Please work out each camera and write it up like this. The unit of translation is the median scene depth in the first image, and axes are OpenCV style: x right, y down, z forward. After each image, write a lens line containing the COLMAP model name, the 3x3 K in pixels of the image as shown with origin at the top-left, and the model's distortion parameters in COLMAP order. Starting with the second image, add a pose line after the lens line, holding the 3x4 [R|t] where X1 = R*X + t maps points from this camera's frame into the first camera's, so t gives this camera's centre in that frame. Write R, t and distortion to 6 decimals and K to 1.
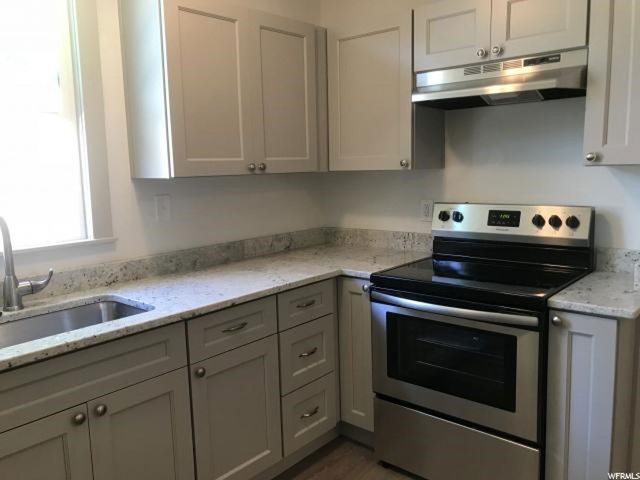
lens RADIAL K [[523.0, 0, 320.1], [0, 523.0, 233.0], [0, 0, 1]] dist [0.044960, -0.004746]
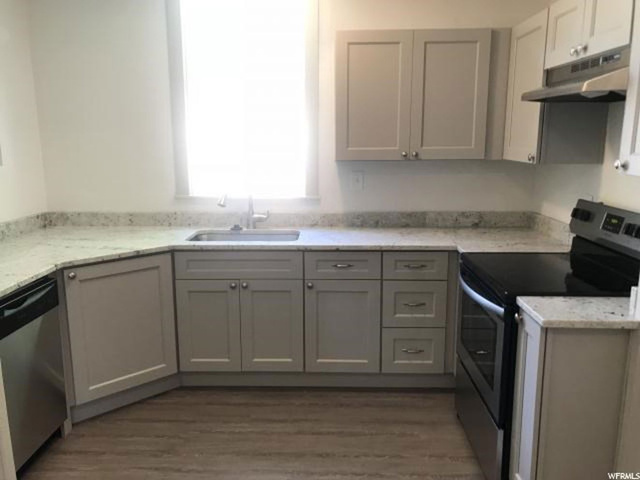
lens RADIAL K [[529.9, 0, 320.0], [0, 529.9, 240.0], [0, 0, 1]] dist [-0.000445, -0.005378]
pose [[0.632499, 0.170929, -0.755465, 0.767082], [-0.111762, 0.985280, 0.129355, -0.064090], [0.766455, 0.002615, 0.642292, 0.001517]]
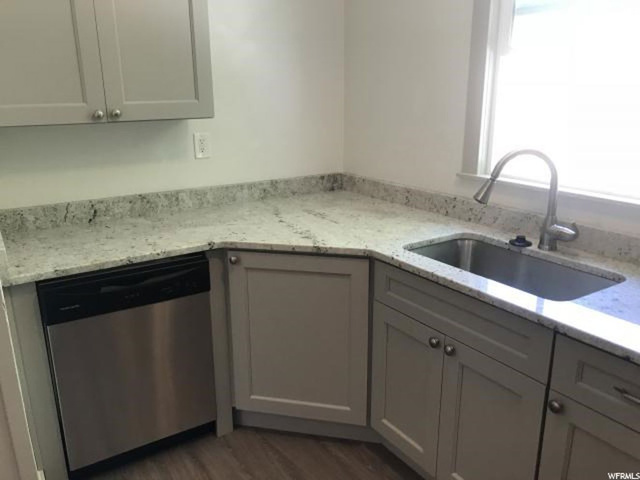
lens RADIAL K [[521.3, 0, 319.0], [0, 521.3, 254.0], [0, 0, 1]] dist [0.004888, 0.001999]
pose [[-0.280225, 0.311298, -0.908057, 0.357788], [-0.108240, 0.929678, 0.352113, -0.118006], [0.953812, 0.196959, -0.226824, 0.642126]]
